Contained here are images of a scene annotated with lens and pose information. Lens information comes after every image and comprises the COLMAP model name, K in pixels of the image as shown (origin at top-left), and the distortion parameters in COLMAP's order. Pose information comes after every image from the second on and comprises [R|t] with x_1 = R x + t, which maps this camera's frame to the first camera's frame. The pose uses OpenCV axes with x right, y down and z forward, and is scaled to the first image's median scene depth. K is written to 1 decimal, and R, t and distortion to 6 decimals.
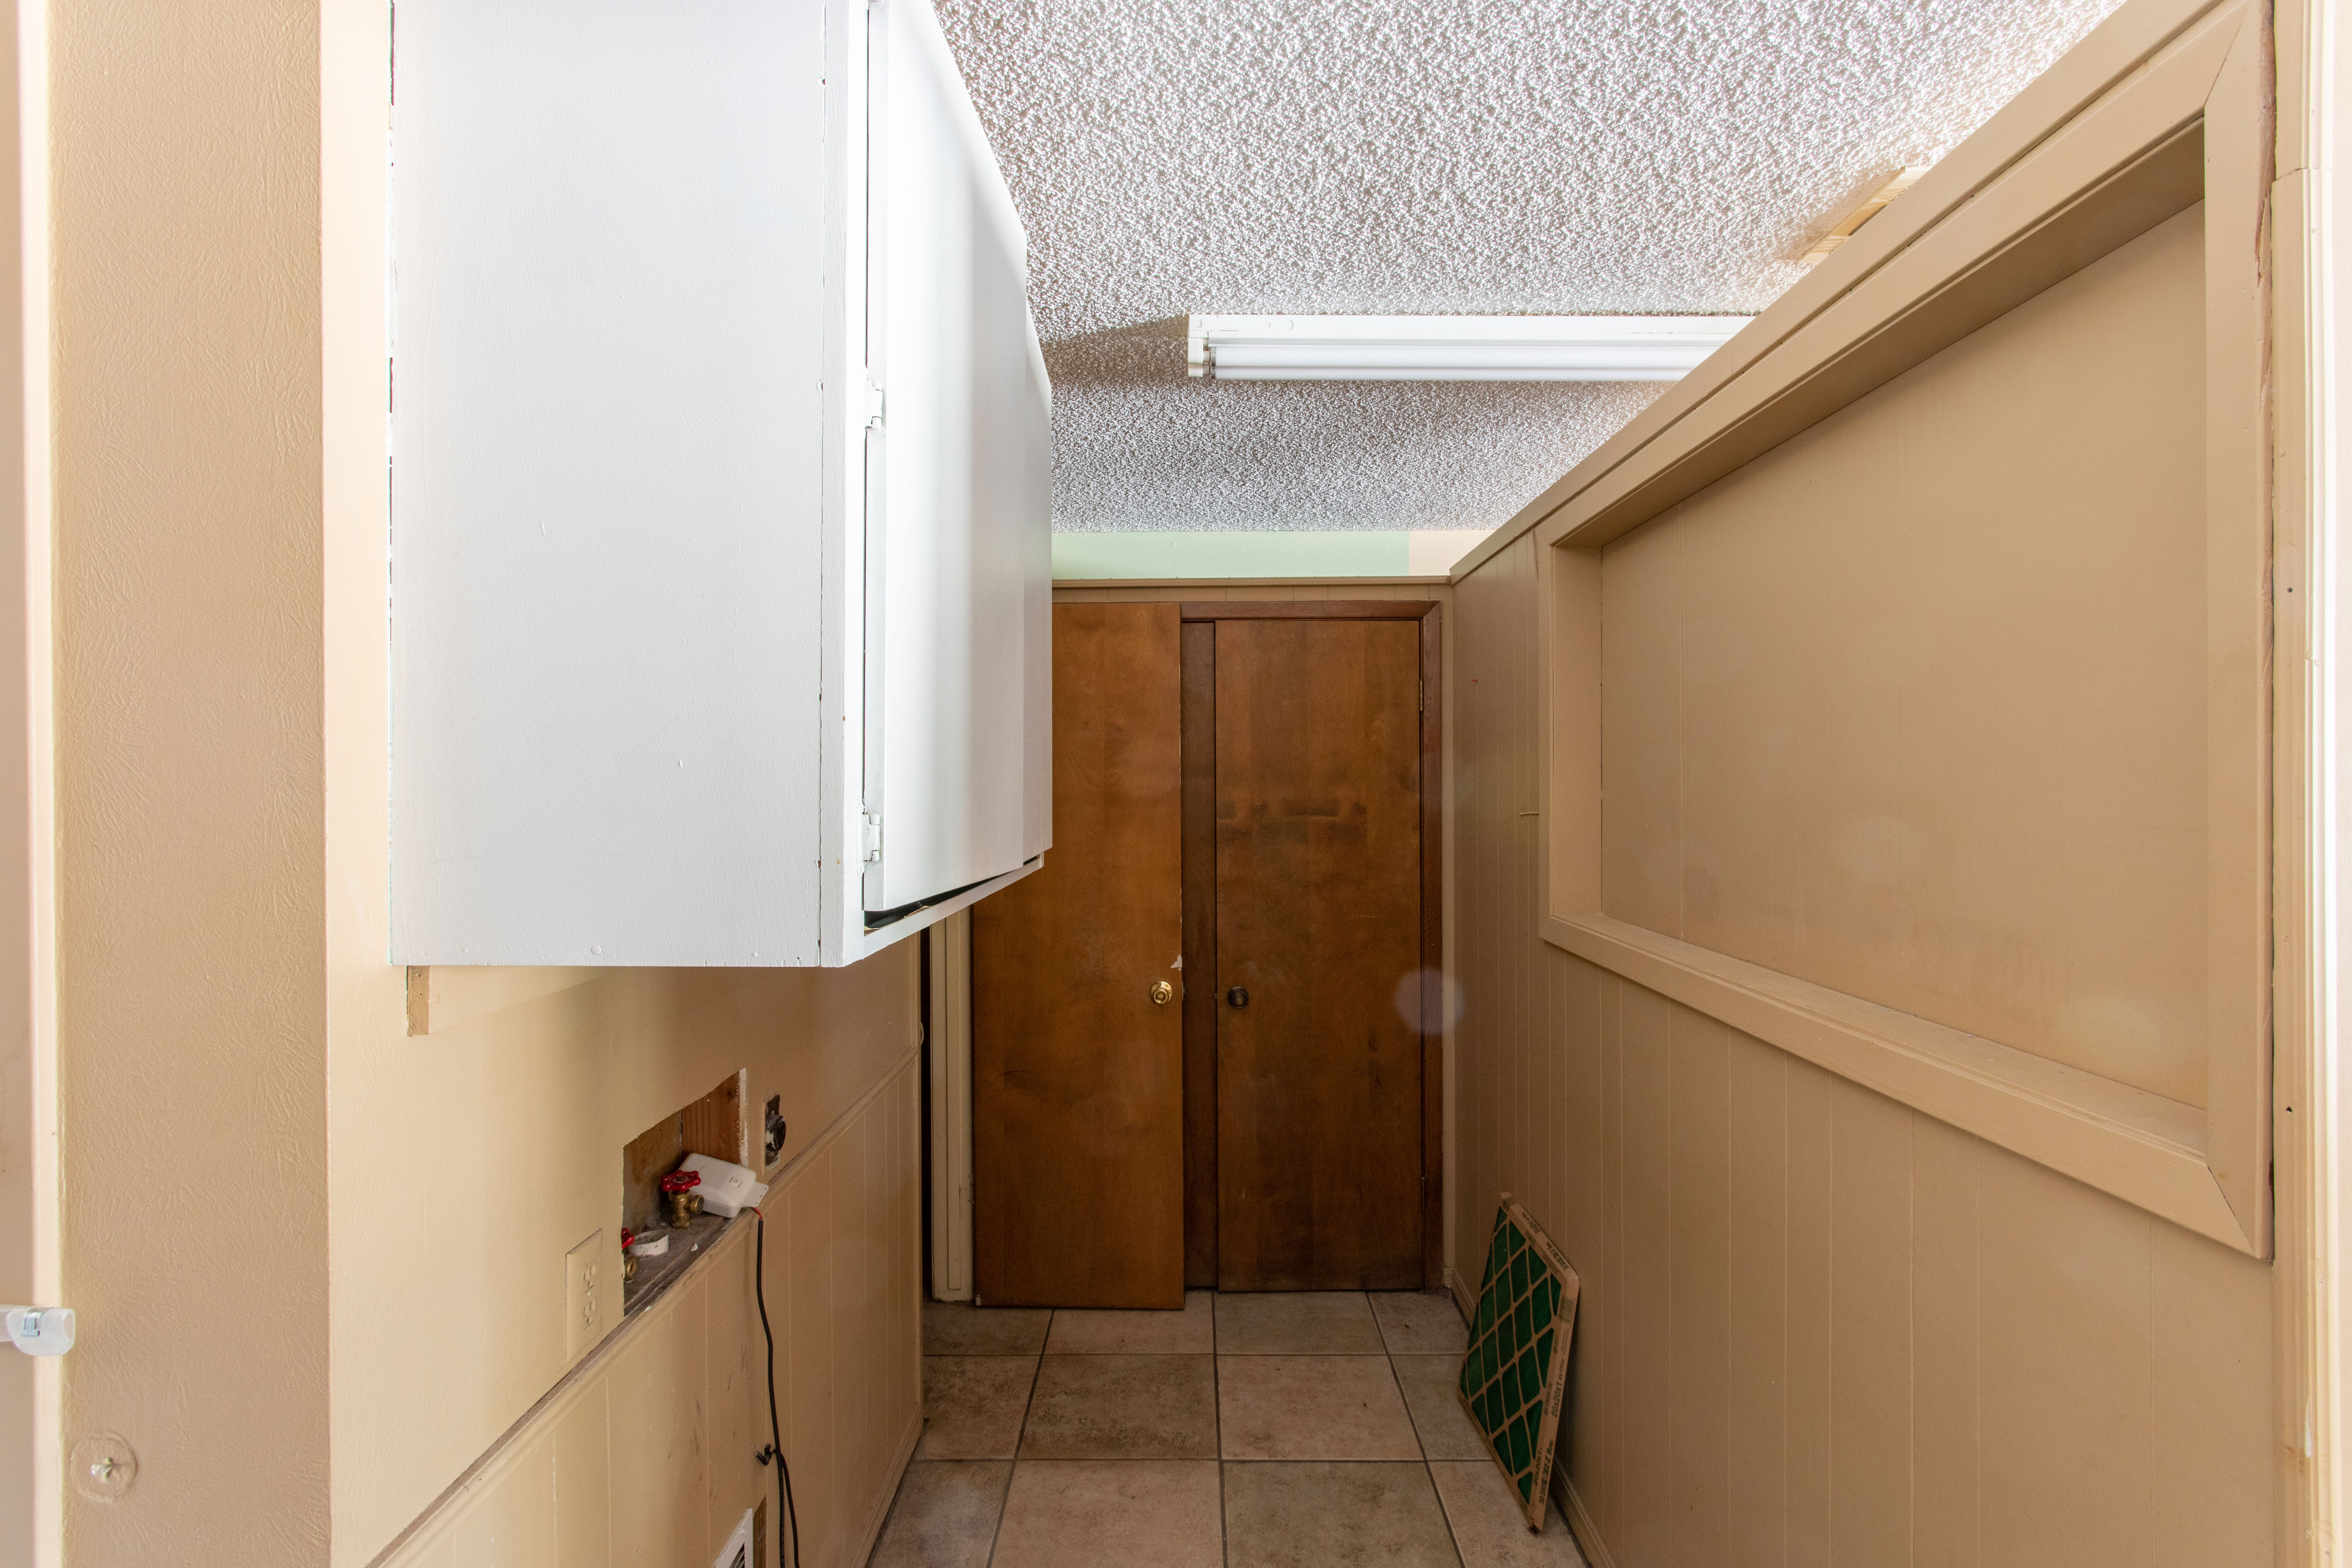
lens RADIAL K [[1120.7, 0, 1175.0], [0, 1120.7, 780.2], [0, 0, 1]] dist [0.000264, 0.000600]
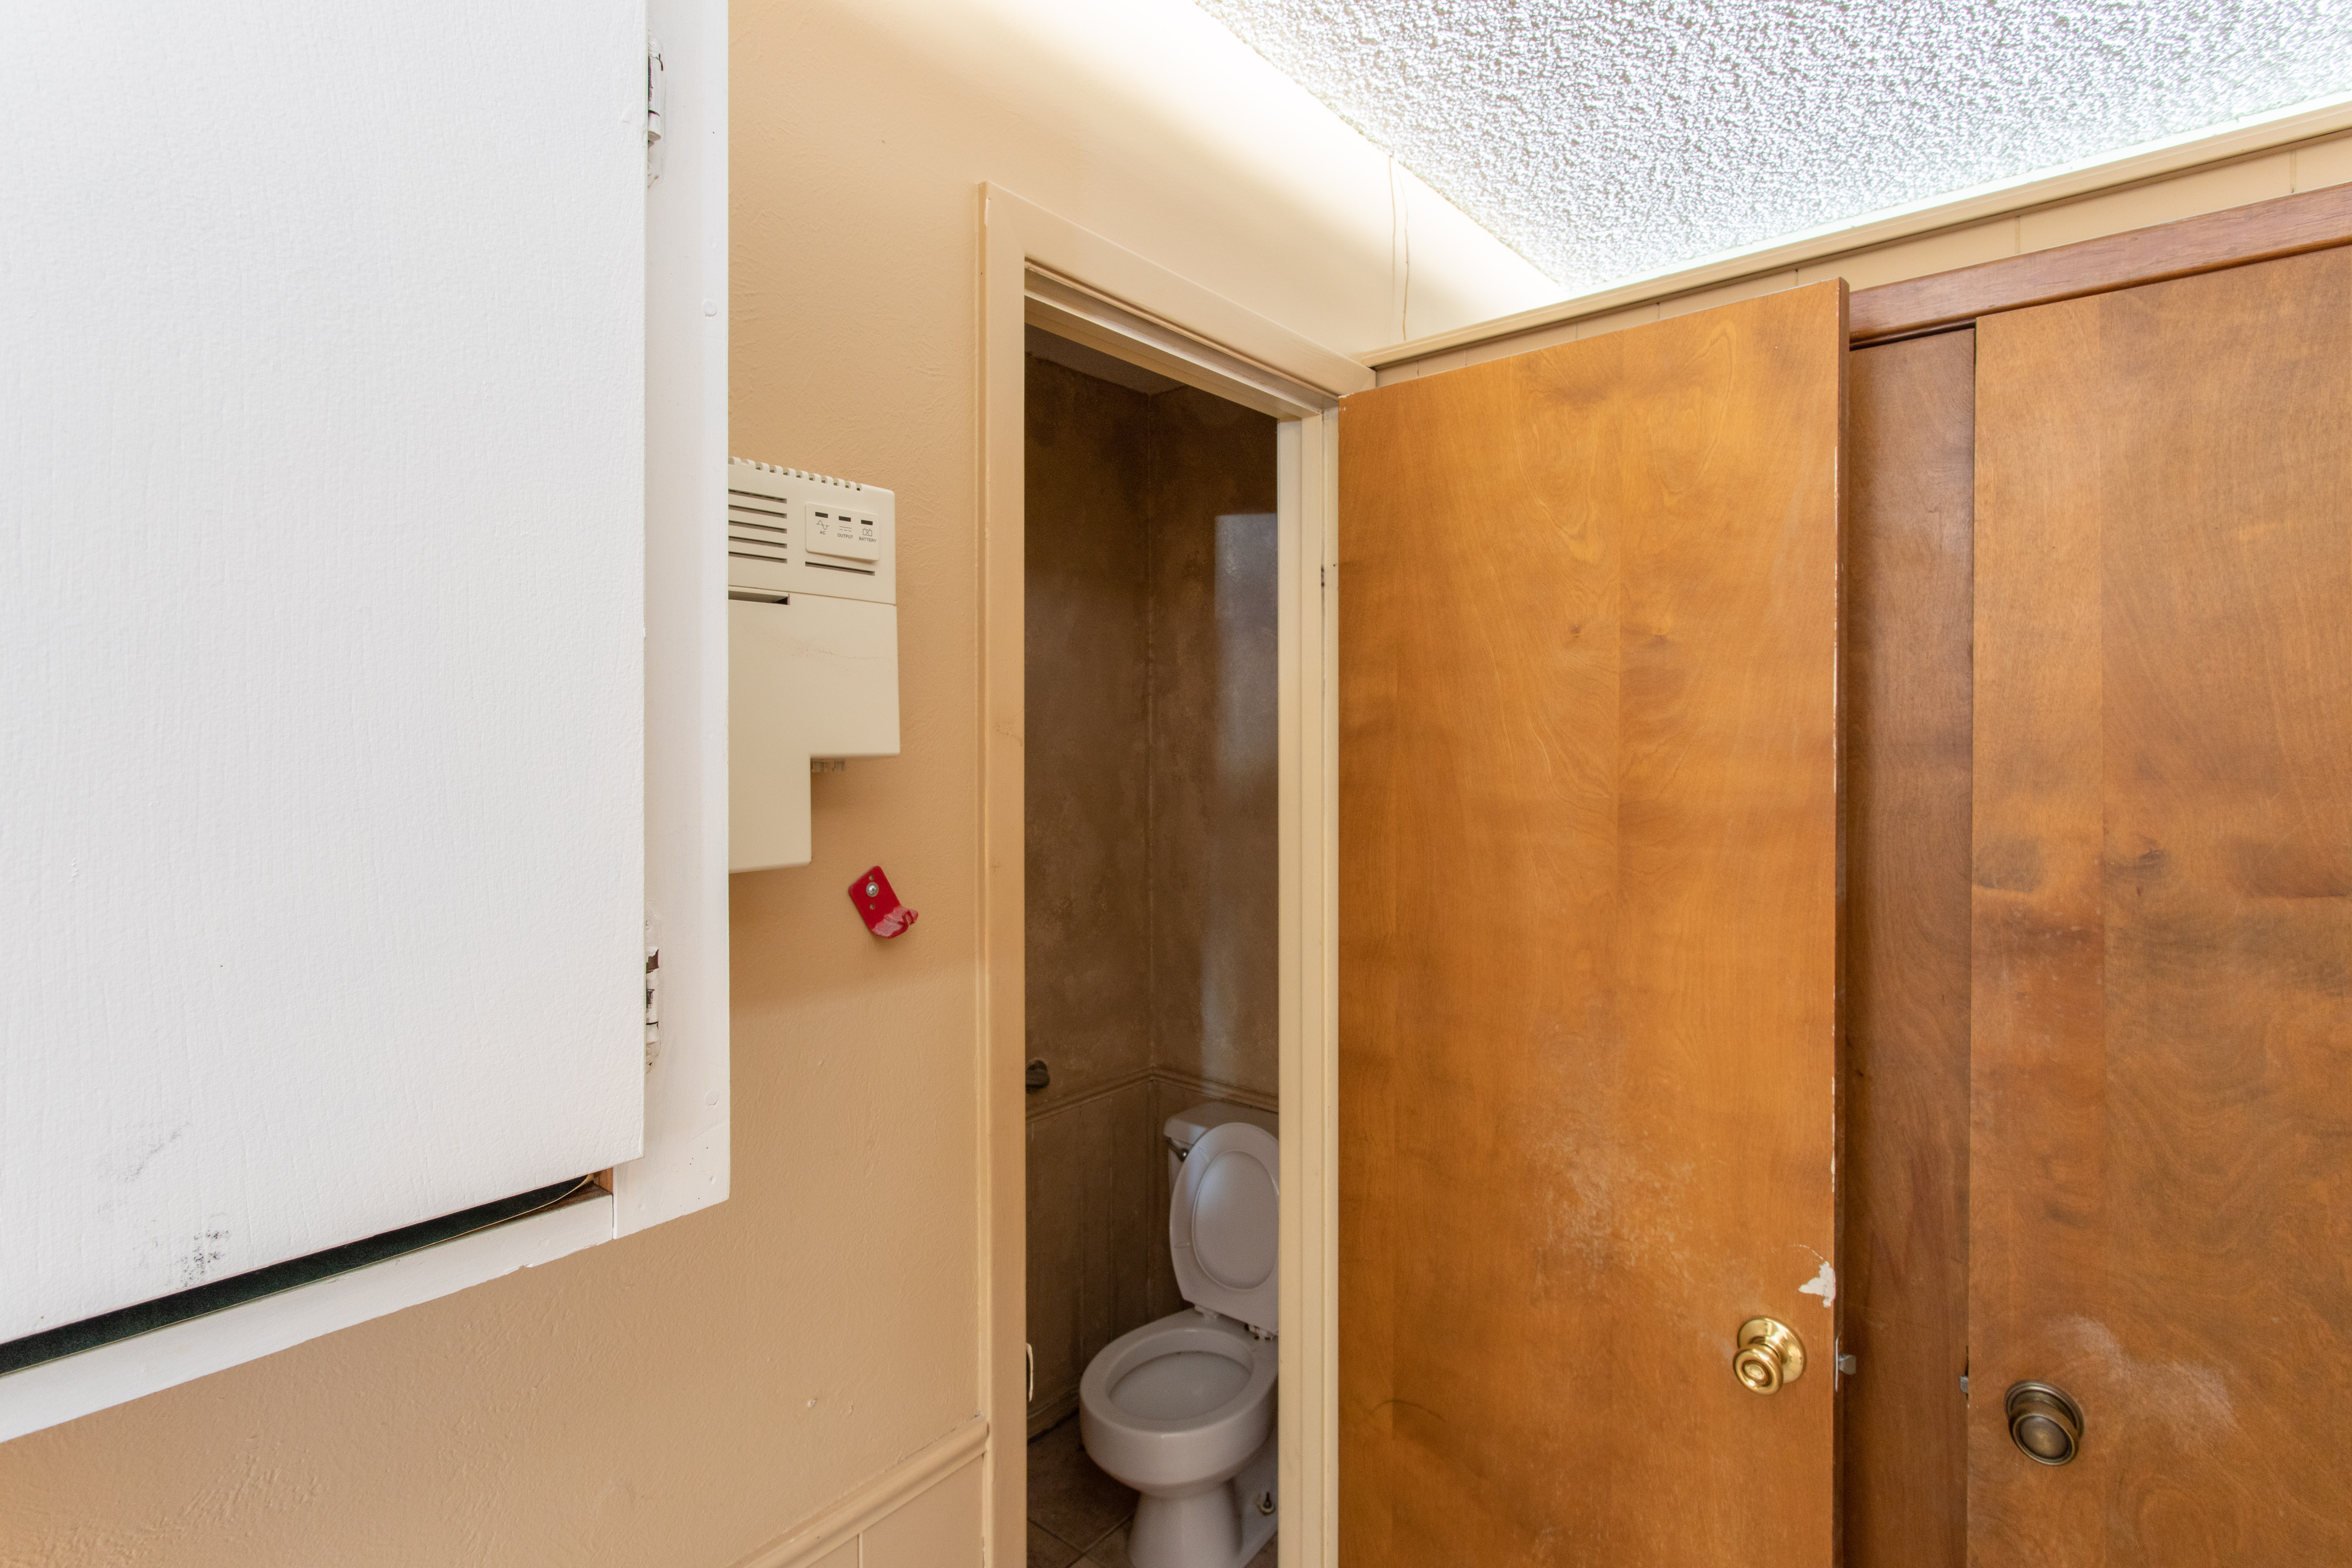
lens RADIAL K [[1120.7, 0, 1184.8], [0, 1120.7, 750.7], [0, 0, 1]] dist [0.000264, 0.000600]
pose [[0.772983, 0.011680, -0.634319, 0.069125], [-0.004659, 0.999908, 0.012735, -0.011250], [0.634410, -0.006889, 0.772966, 0.577957]]
